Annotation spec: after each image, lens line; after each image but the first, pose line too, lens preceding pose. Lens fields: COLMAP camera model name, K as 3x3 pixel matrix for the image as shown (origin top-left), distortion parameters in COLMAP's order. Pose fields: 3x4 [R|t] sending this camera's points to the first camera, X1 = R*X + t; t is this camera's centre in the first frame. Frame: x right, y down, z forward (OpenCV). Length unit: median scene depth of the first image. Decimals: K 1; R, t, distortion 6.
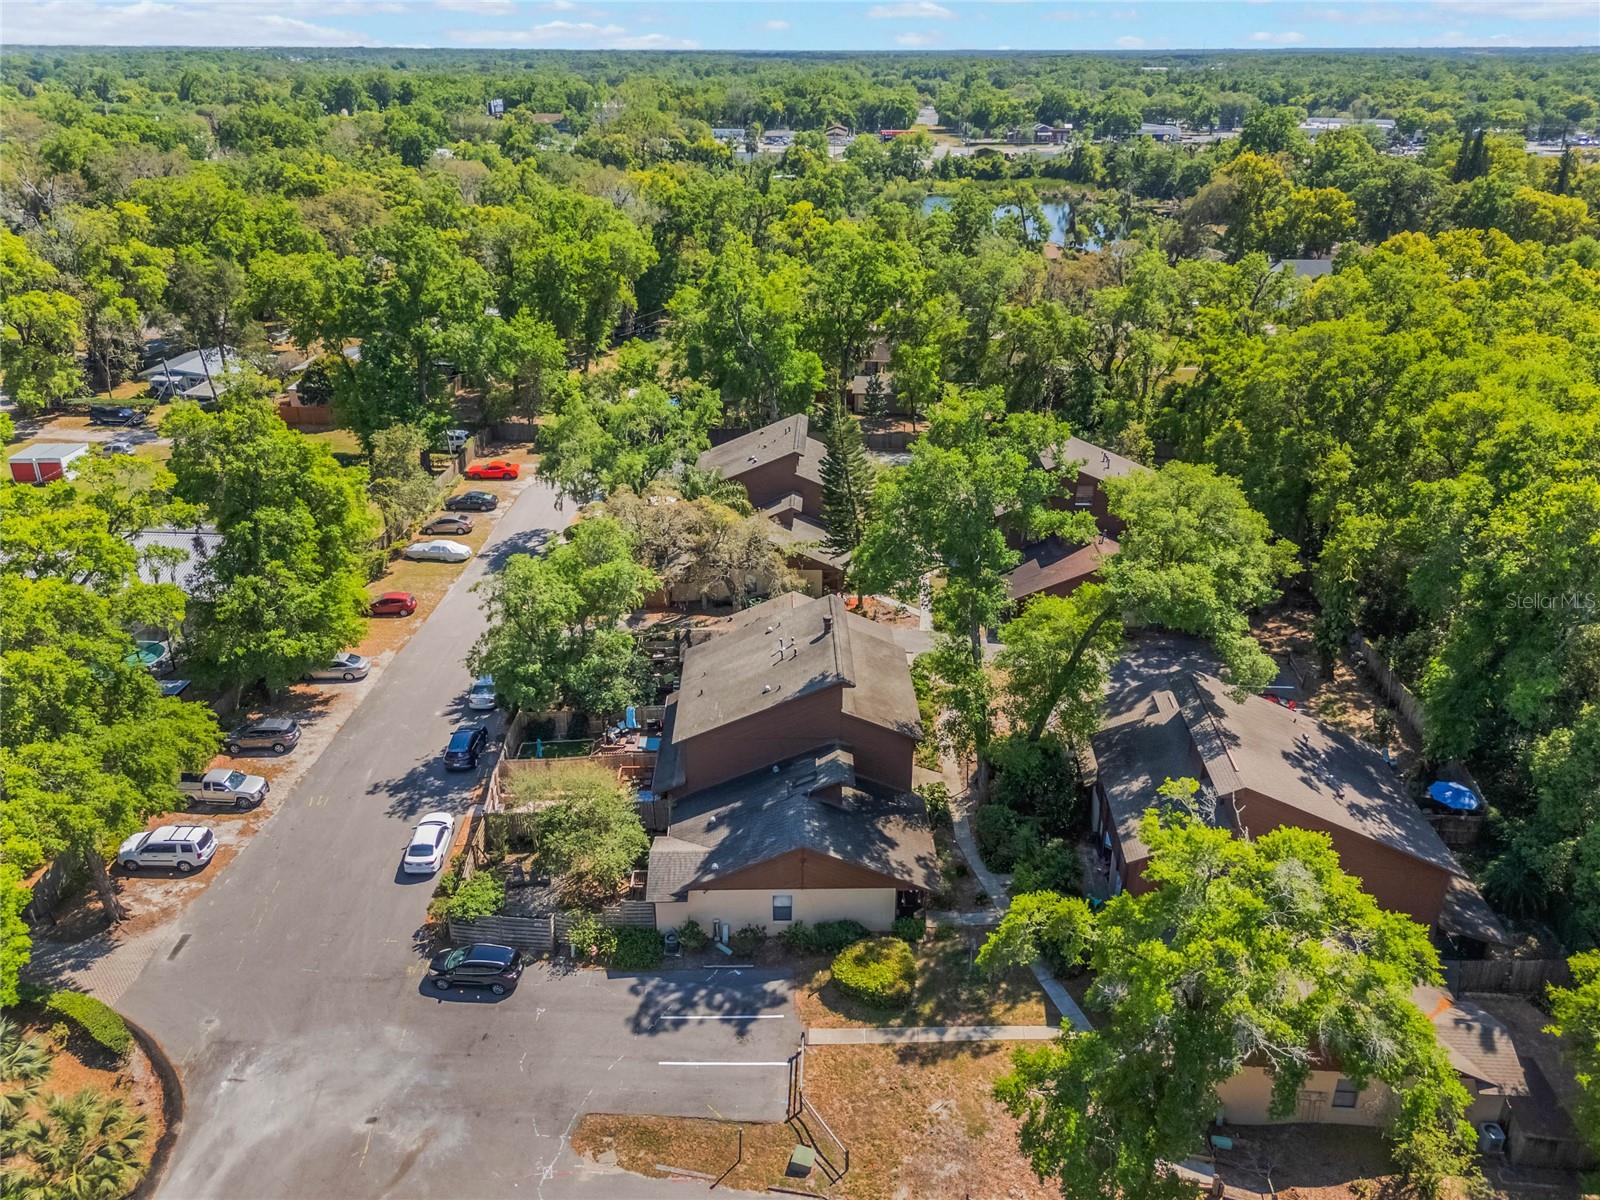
lens RADIAL K [[1229.7, 0, 800.0], [0, 1229.7, 600.0], [0, 0, 1]] dist [0.047705, -0.039772]
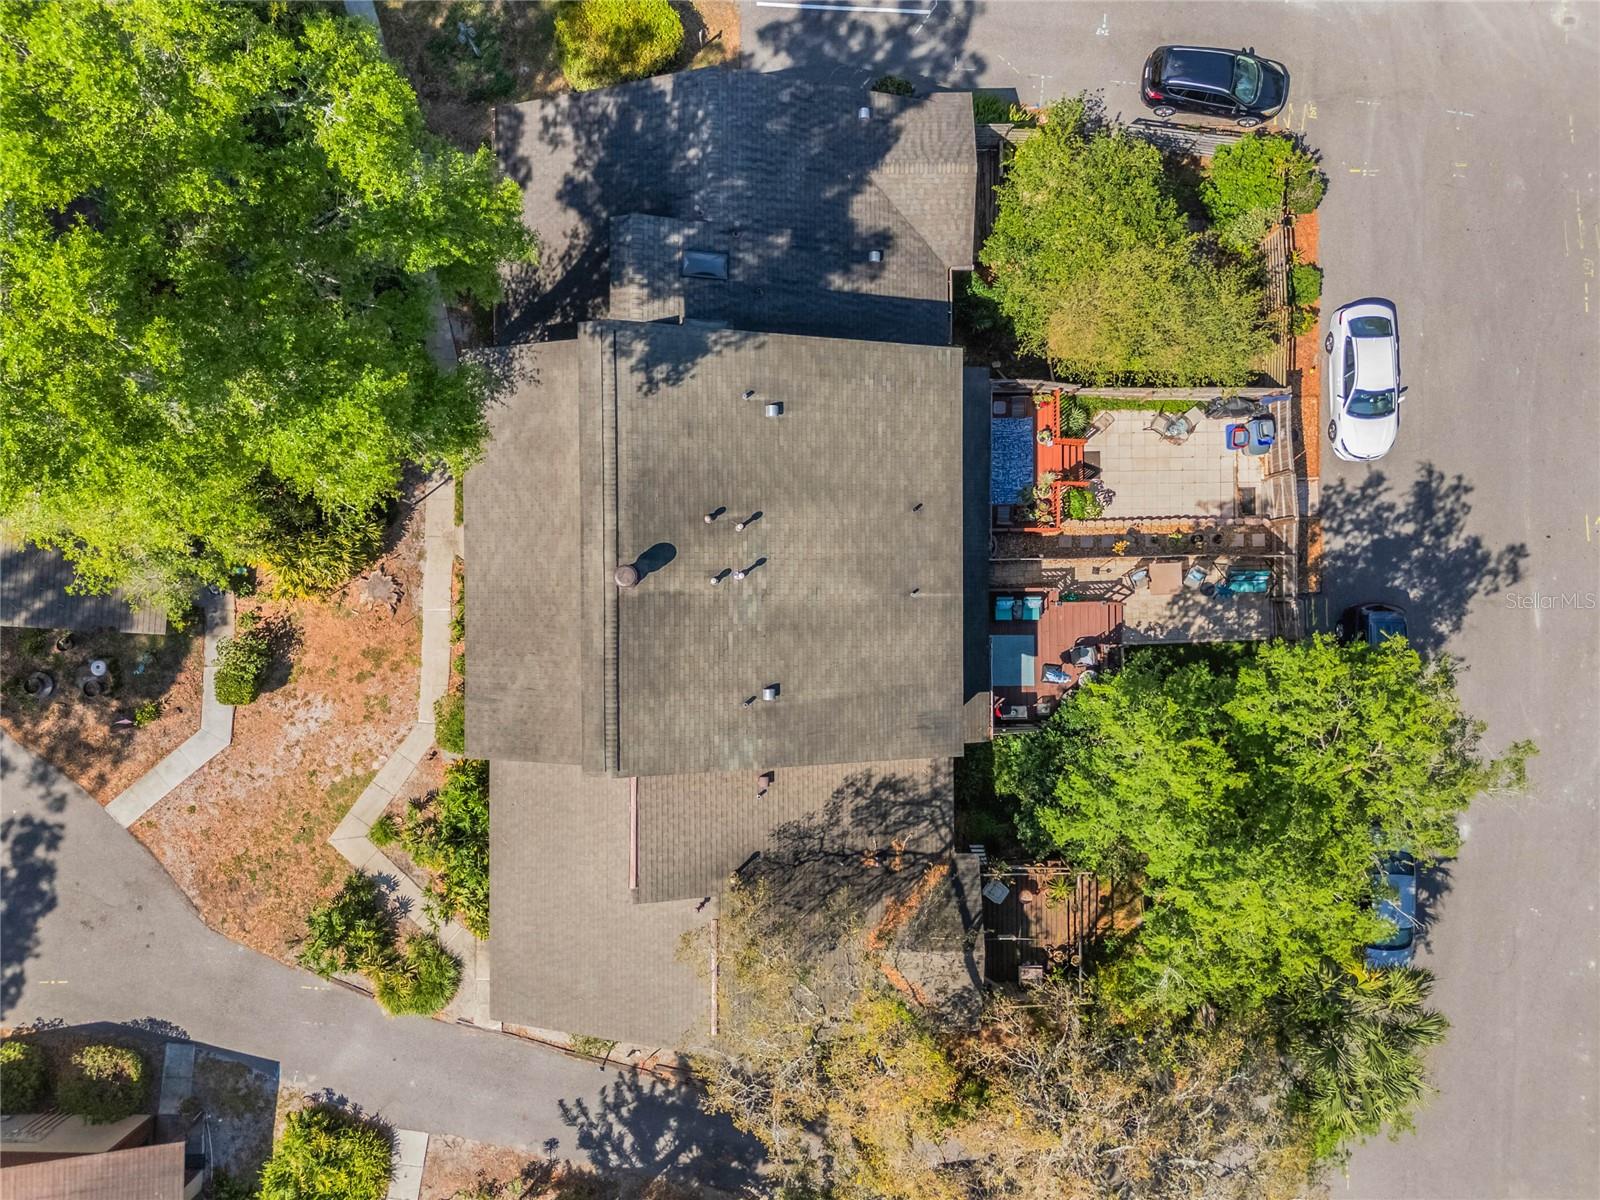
lens RADIAL K [[1227.3, 0, 790.5], [0, 1227.3, 585.4], [0, 0, 1]] dist [0.049388, -0.044462]
pose [[-0.999572, -0.029250, -0.000177, -0.016452], [0.011436, -0.396376, 0.918017, -0.189870], [-0.026923, 0.917622, 0.396541, 0.435689]]
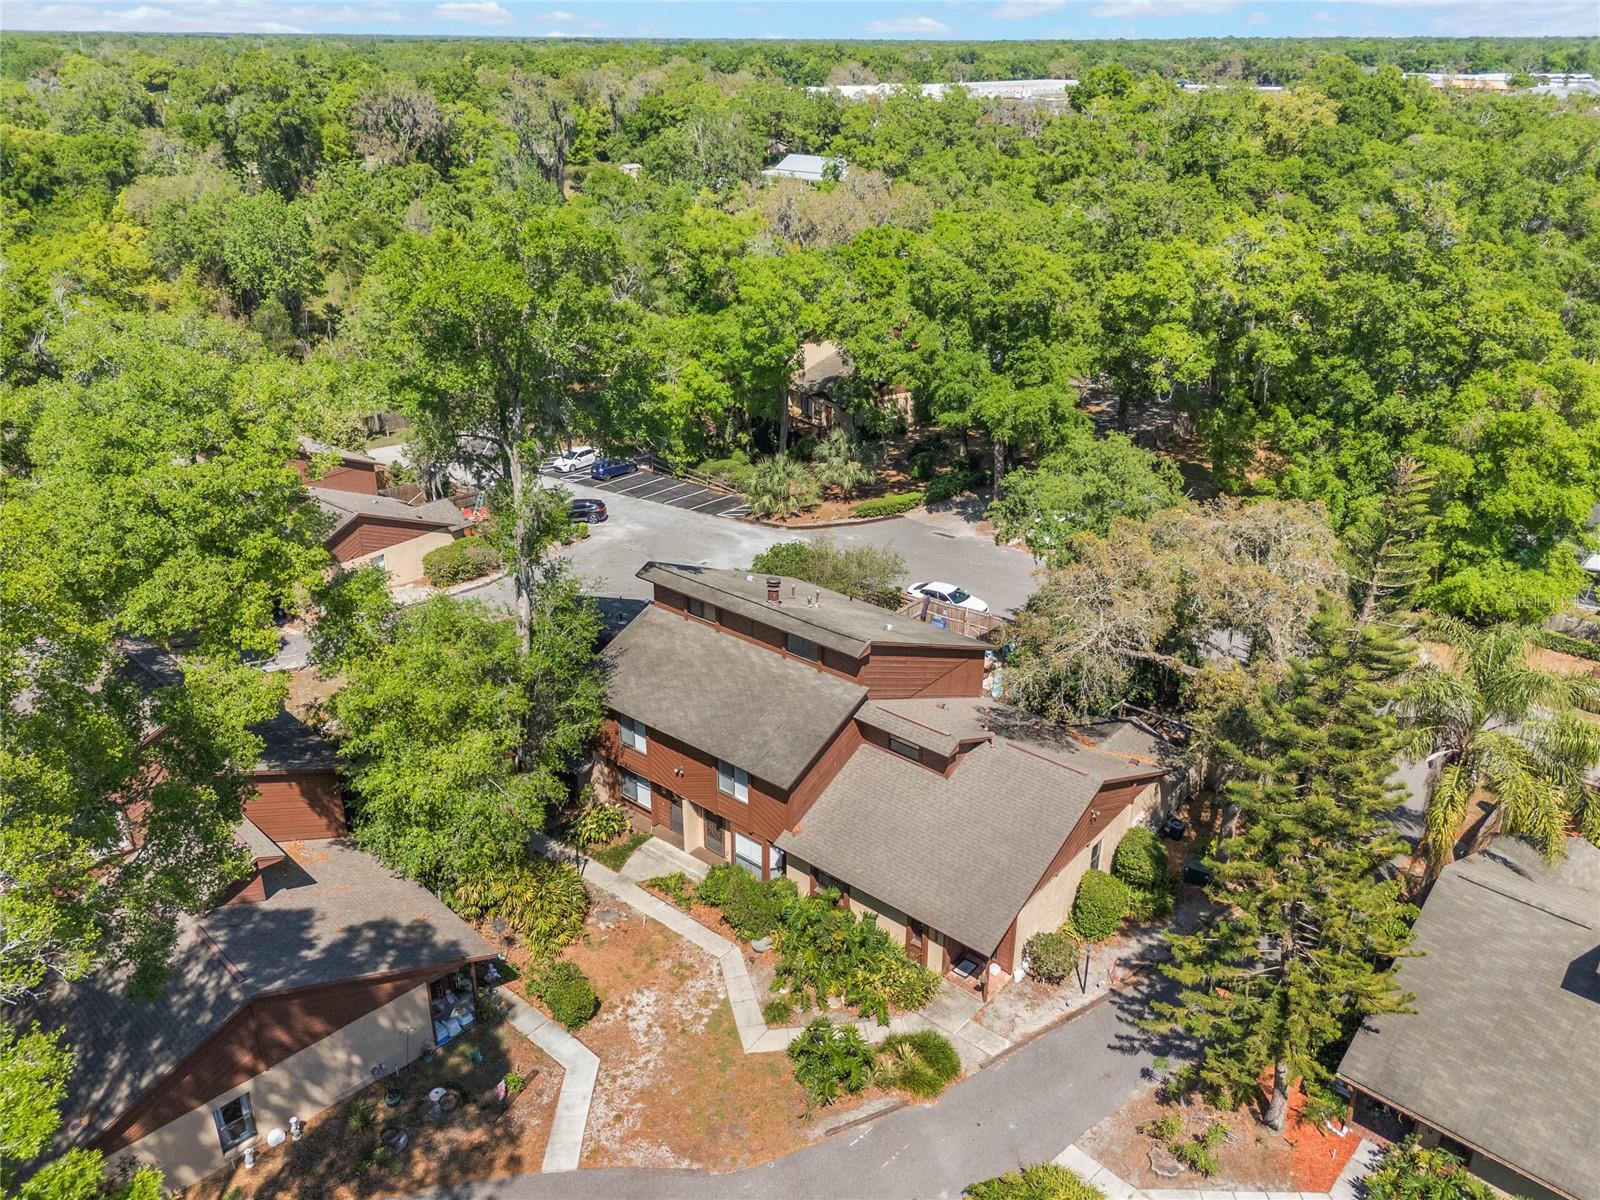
lens RADIAL K [[1226.8, 0, 787.9], [0, 1226.8, 603.0], [0, 0, 1]] dist [0.055617, -0.063451]
pose [[-0.670211, 0.290621, -0.682904, 0.242040], [-0.304836, 0.731150, 0.610323, -0.193364], [0.676678, 0.617219, -0.401433, 0.662867]]
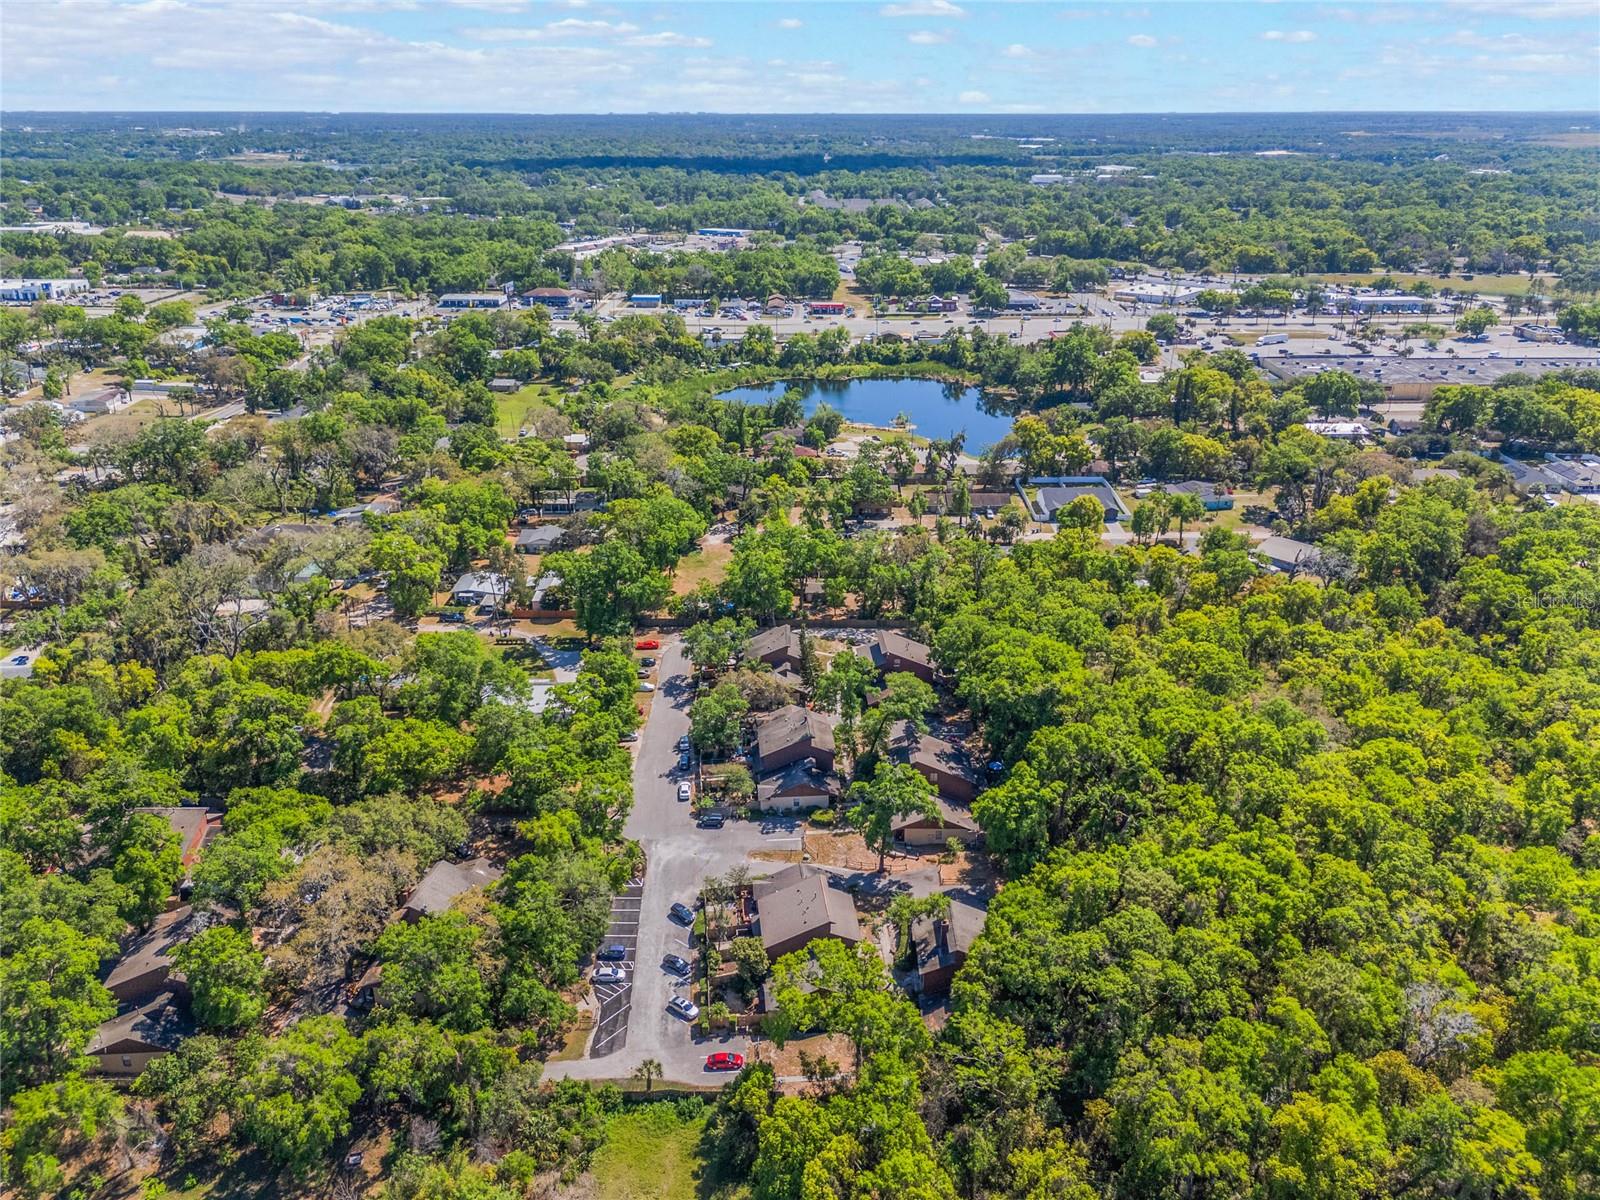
lens RADIAL K [[1227.3, 0, 790.5], [0, 1227.3, 585.4], [0, 0, 1]] dist [0.049388, -0.044462]
pose [[0.998814, -0.024356, 0.042166, -0.074652], [0.026535, 0.998300, -0.051900, -0.083984], [-0.040830, 0.052957, 0.997762, -1.144316]]
